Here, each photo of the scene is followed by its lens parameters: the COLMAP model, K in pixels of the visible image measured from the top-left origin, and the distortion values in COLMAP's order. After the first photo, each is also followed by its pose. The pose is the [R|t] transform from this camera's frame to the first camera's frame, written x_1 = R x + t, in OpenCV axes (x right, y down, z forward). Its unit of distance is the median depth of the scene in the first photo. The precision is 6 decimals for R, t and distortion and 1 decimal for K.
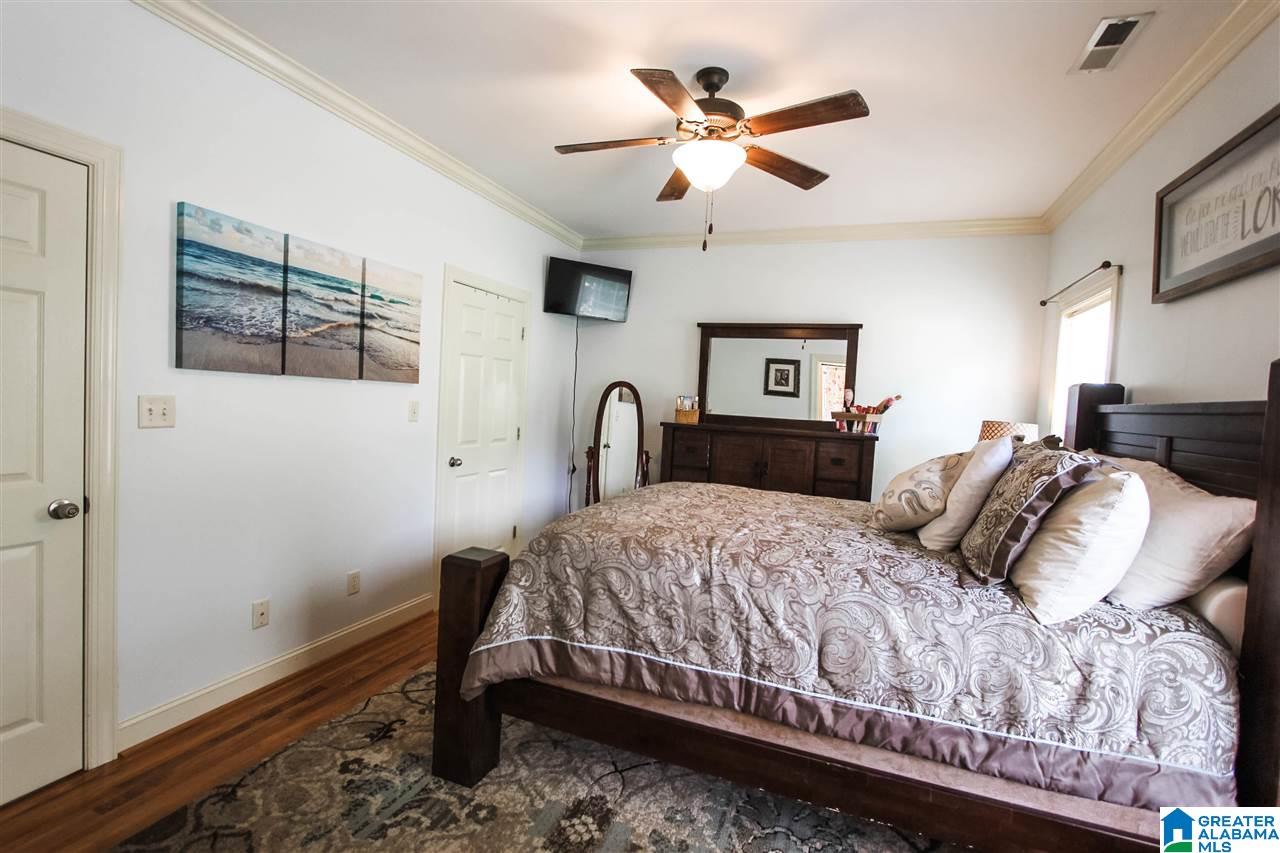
lens RADIAL K [[593.4, 0, 641.0], [0, 593.4, 428.1], [0, 0, 1]] dist [-0.017451, 0.002057]
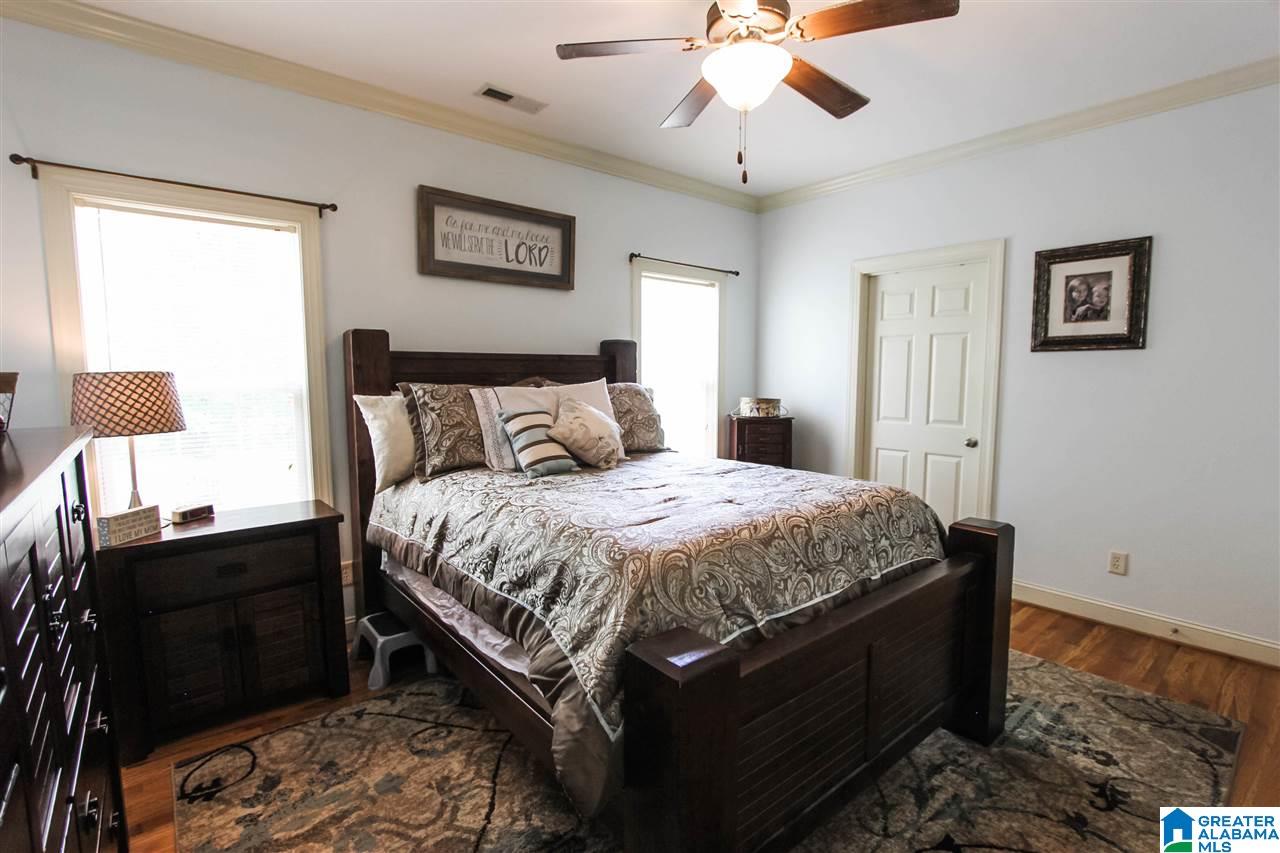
lens RADIAL K [[593.4, 0, 641.0], [0, 593.4, 428.1], [0, 0, 1]] dist [-0.017451, 0.002057]
pose [[-0.872187, -0.099772, 0.478890, -0.235649], [-0.022731, 0.986188, 0.164063, -0.111722], [-0.488644, 0.132208, -0.862408, 2.174697]]
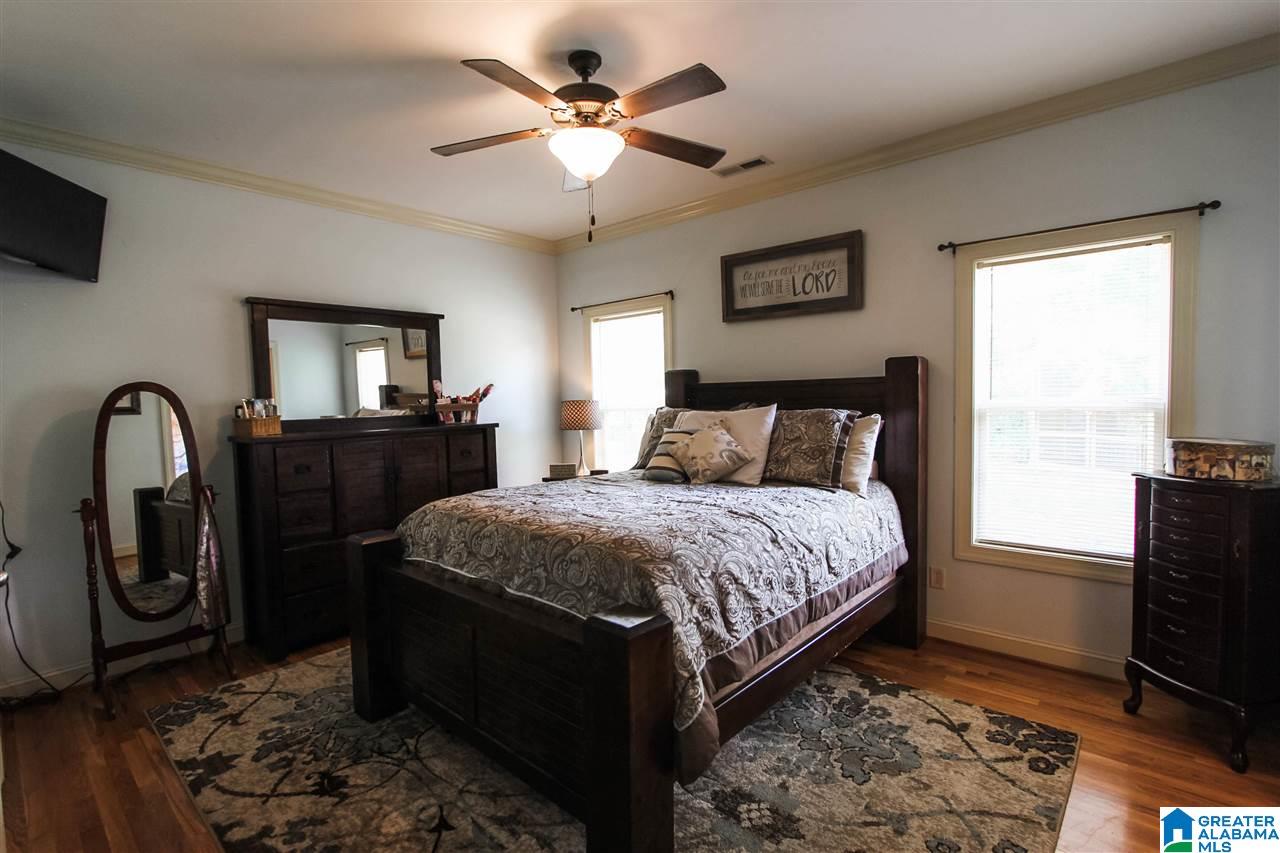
lens RADIAL K [[593.4, 0, 641.0], [0, 593.4, 428.1], [0, 0, 1]] dist [-0.017451, 0.002057]
pose [[0.347294, -0.112299, 0.931008, -0.948723], [0.087307, 0.992364, 0.087132, -0.088527], [-0.933683, 0.051023, 0.354446, 0.706165]]
